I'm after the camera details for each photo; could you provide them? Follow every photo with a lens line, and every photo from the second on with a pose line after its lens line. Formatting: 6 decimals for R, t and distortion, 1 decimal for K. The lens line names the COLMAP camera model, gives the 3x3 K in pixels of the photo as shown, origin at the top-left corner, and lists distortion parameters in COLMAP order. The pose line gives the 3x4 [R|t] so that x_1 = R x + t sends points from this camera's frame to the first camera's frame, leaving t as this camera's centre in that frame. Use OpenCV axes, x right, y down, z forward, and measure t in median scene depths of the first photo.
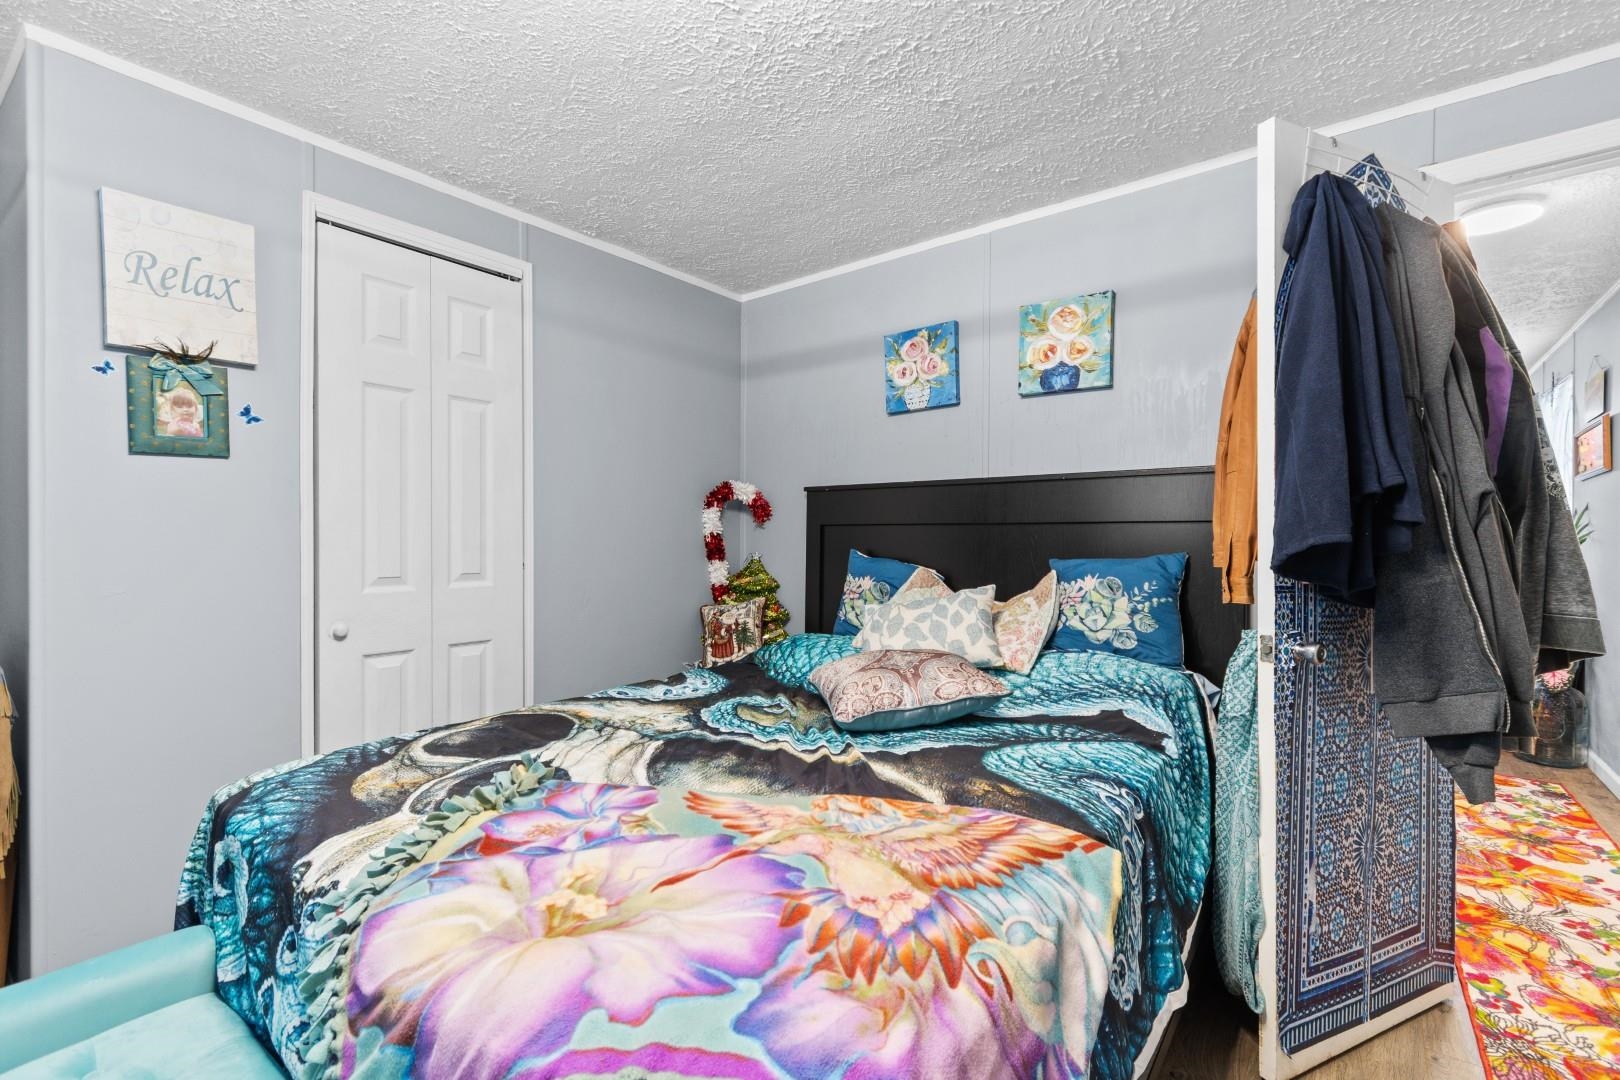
lens RADIAL K [[711.7, 0, 819.8], [0, 711.7, 540.7], [0, 0, 1]] dist [0.005236, -0.003801]
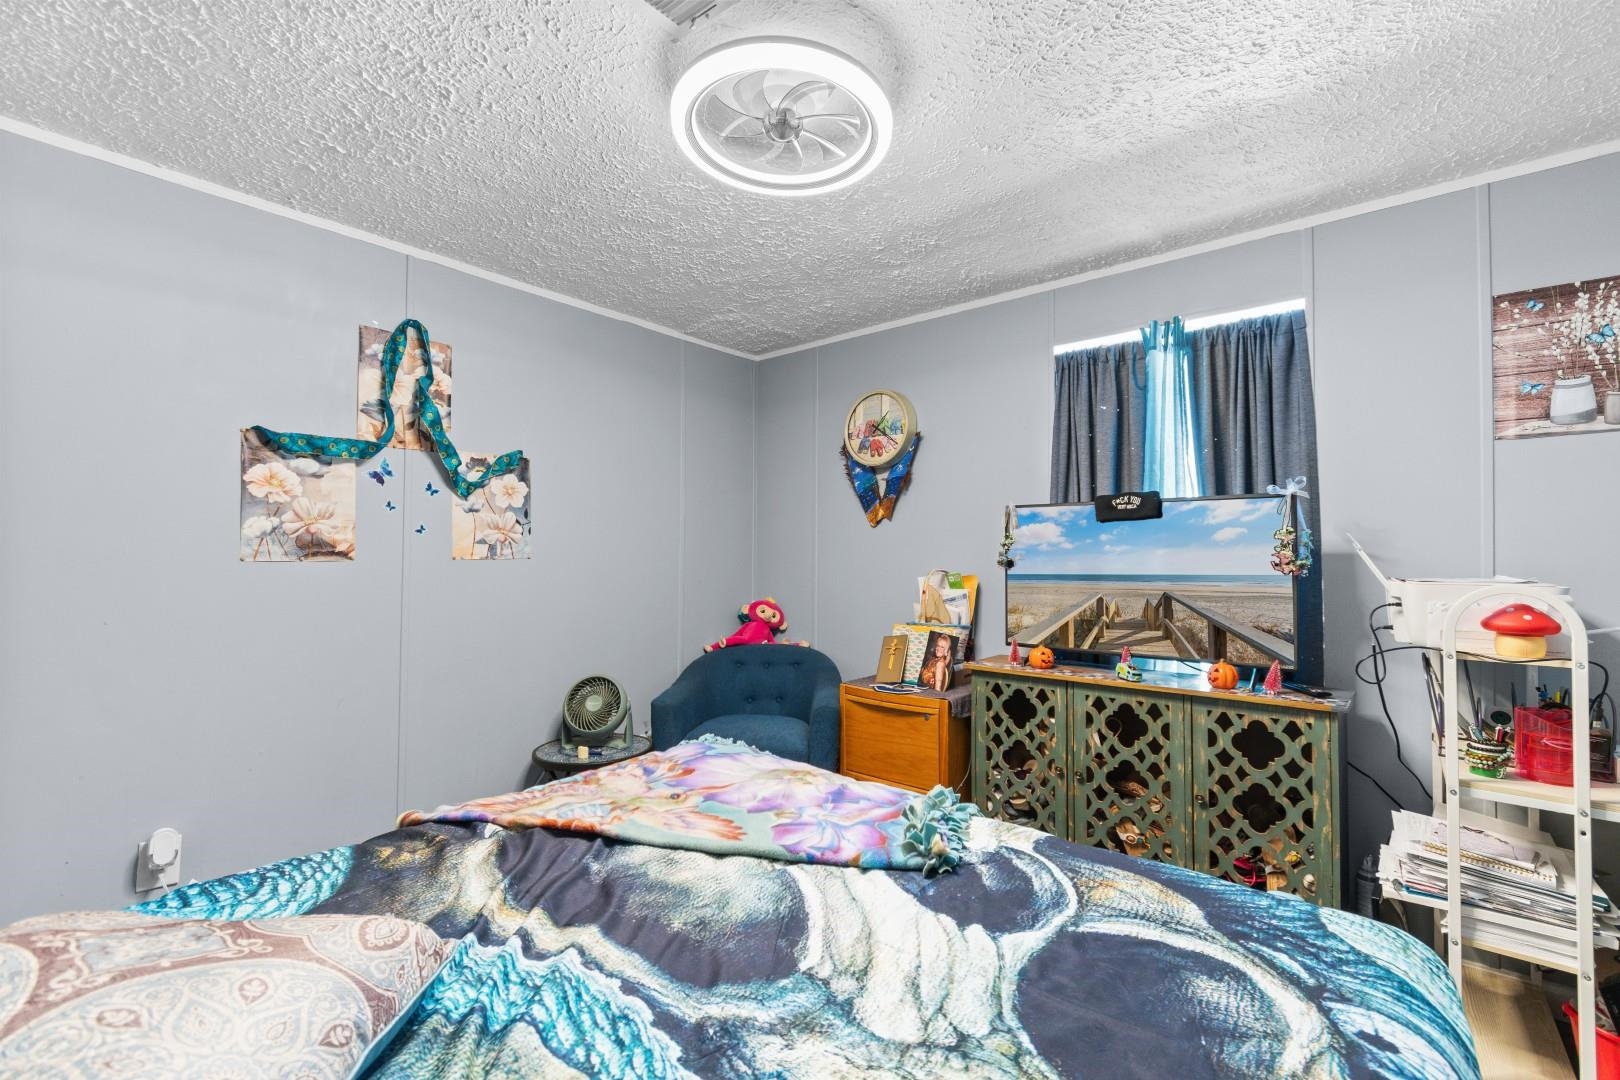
lens RADIAL K [[711.7, 0, 817.4], [0, 711.7, 543.0], [0, 0, 1]] dist [0.005236, -0.003801]
pose [[-0.998637, -0.004758, 0.051970, -0.245524], [-0.004976, 0.999979, -0.004074, -0.026586], [-0.051949, -0.004327, -0.998640, 1.441976]]
